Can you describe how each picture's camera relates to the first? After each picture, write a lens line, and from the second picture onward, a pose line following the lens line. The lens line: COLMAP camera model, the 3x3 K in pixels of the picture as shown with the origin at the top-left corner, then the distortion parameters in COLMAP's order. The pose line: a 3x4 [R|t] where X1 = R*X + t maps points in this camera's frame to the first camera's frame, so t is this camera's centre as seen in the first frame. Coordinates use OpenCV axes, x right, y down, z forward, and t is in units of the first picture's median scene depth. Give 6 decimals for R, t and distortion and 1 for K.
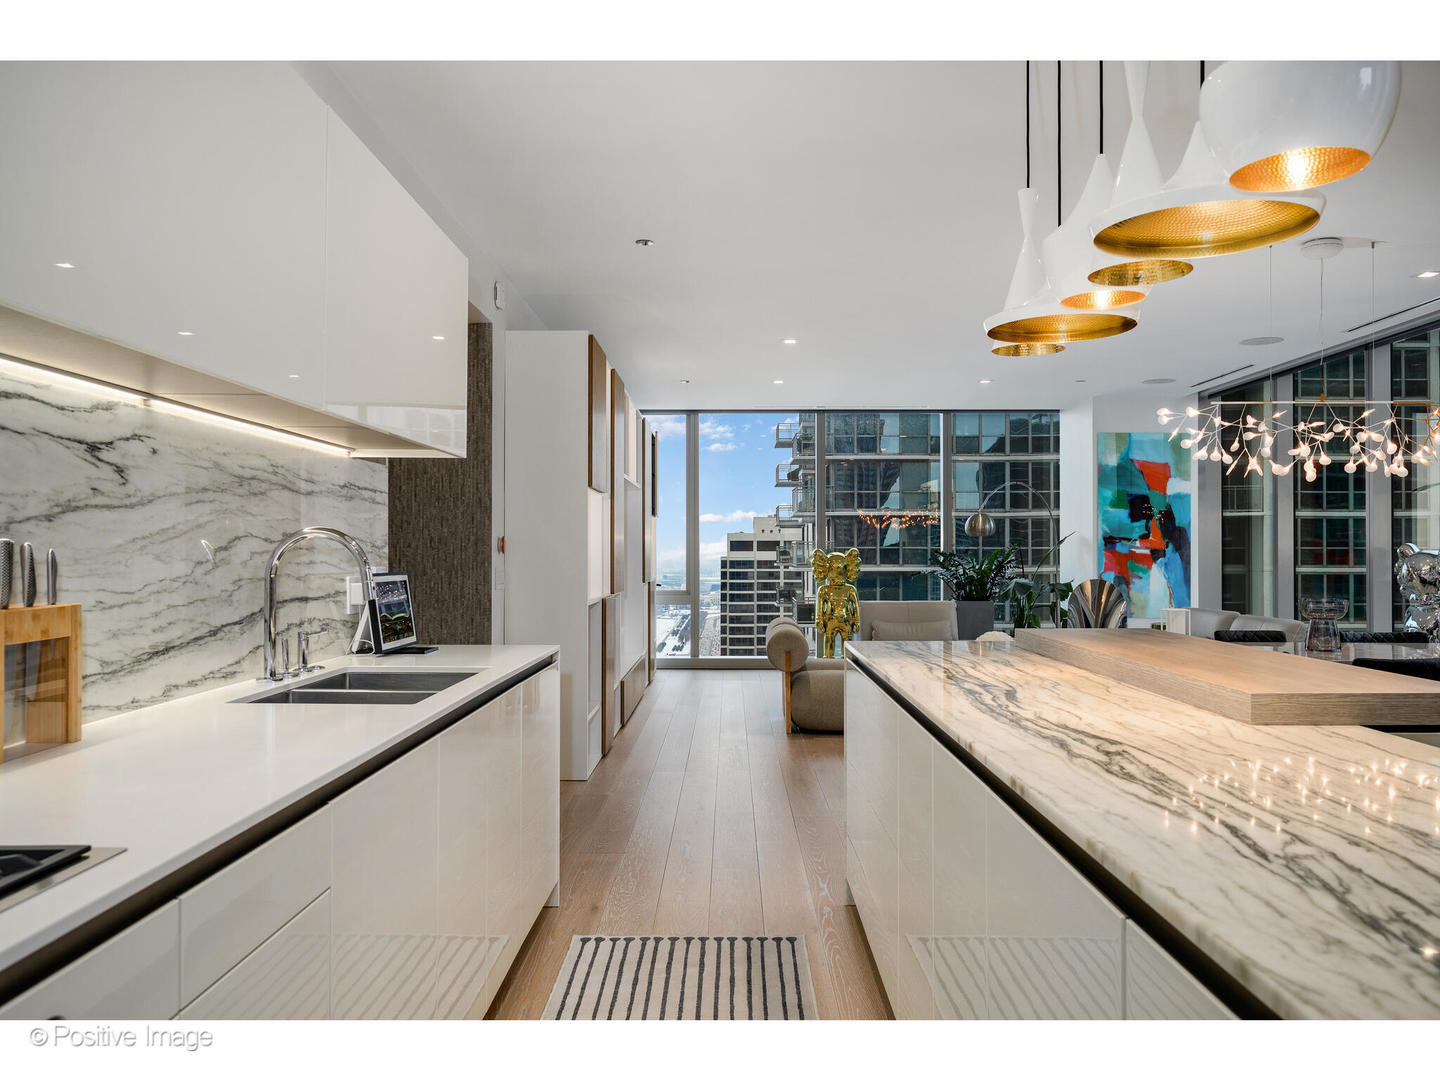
lens RADIAL K [[1080.7, 0, 720.0], [0, 1080.7, 540.0], [0, 0, 1]] dist [-0.000538, -0.000977]
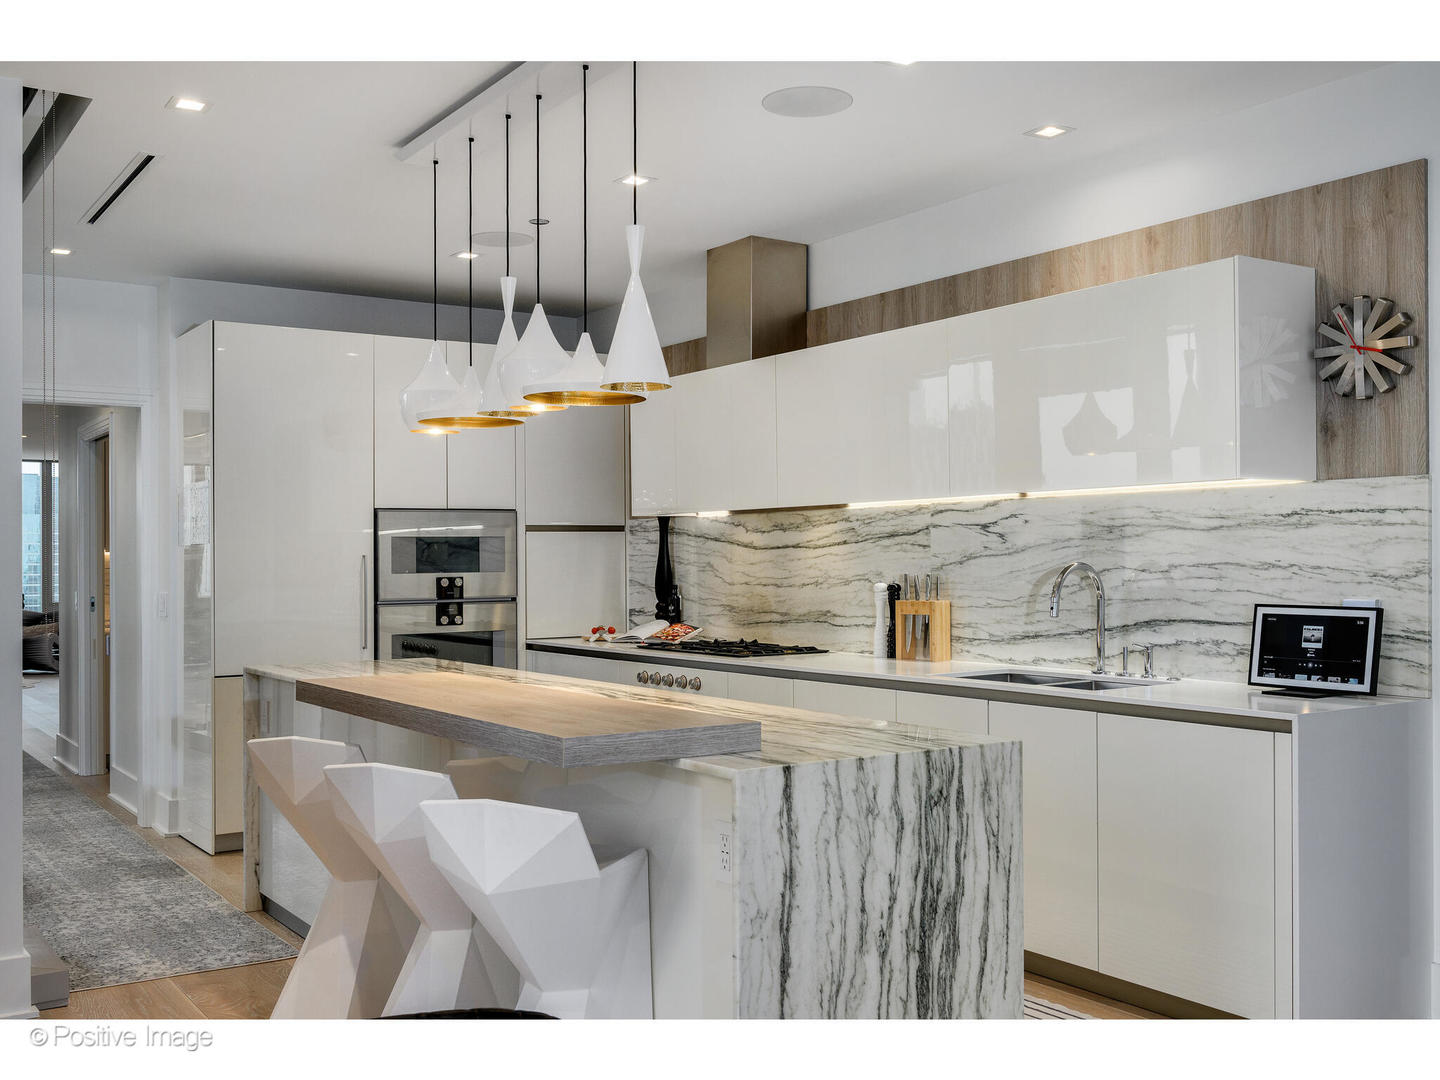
lens RADIAL K [[1403.0, 0, 725.5], [0, 1403.0, 596.4], [0, 0, 1]] dist [-0.003021, 0.004006]
pose [[-0.825448, 0.018371, -0.564179, 0.256501], [0.011176, 0.999806, 0.016204, -0.000645], [0.564367, 0.007070, -0.825494, 0.573507]]
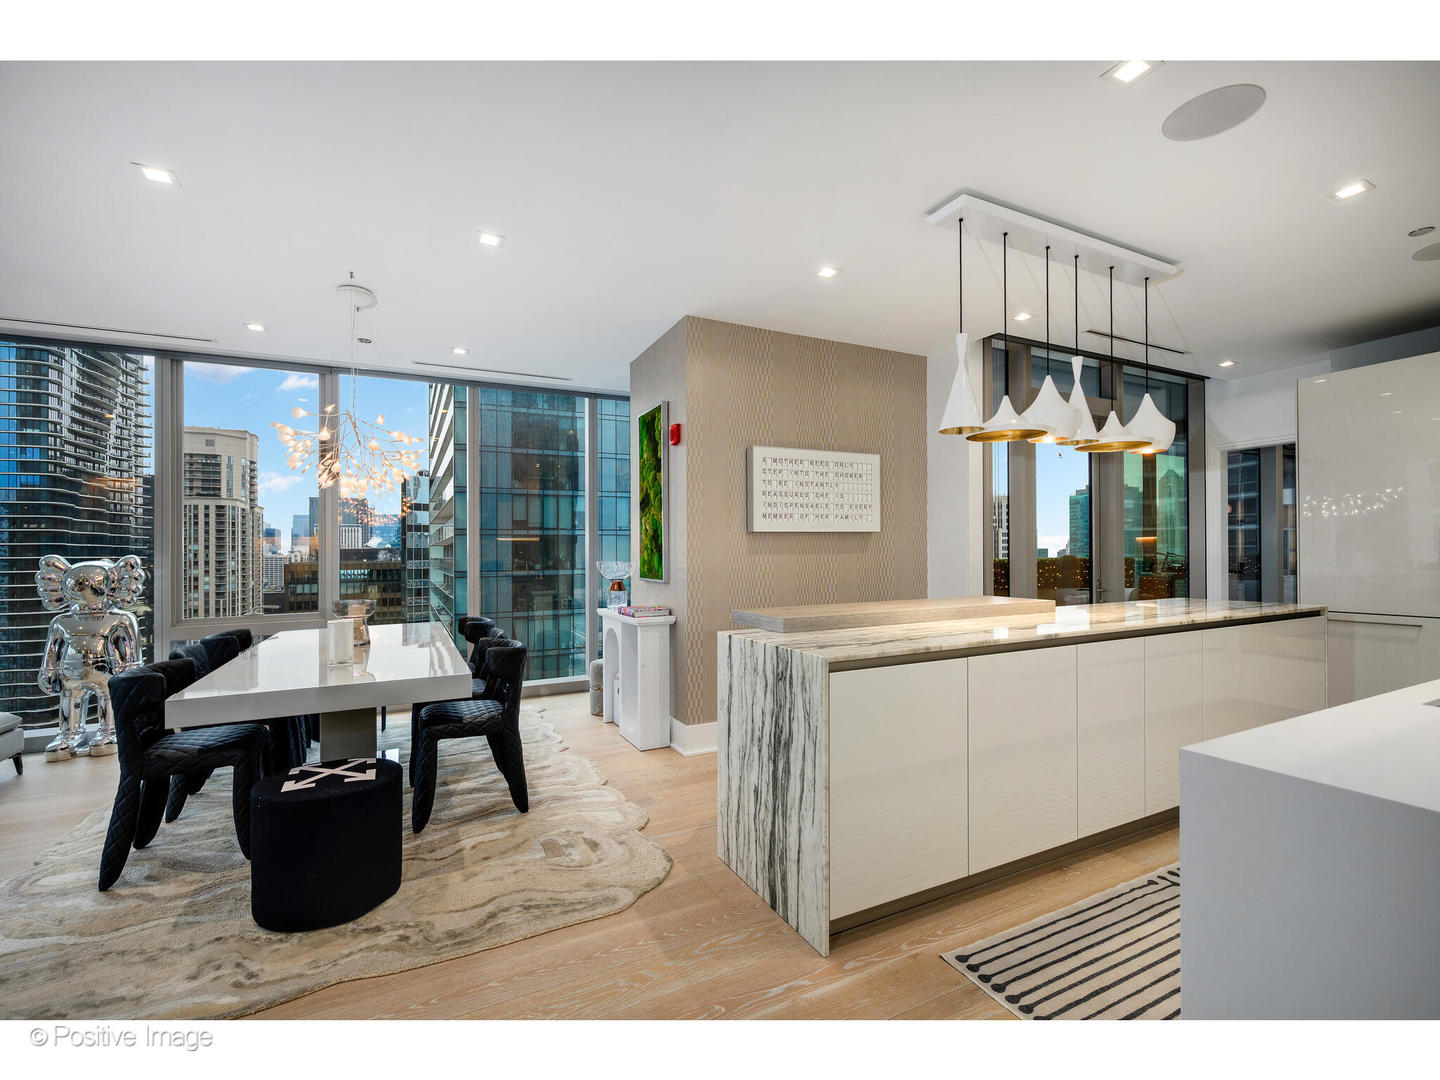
lens RADIAL K [[637.9, 0, 726.1], [0, 637.9, 549.3], [0, 0, 1]] dist [-0.001064, -0.000576]
pose [[-0.455957, 0.008508, 0.889961, -0.114568], [0.003687, 0.999964, -0.007671, 0.003641], [-0.889994, -0.000216, -0.455972, 0.481168]]
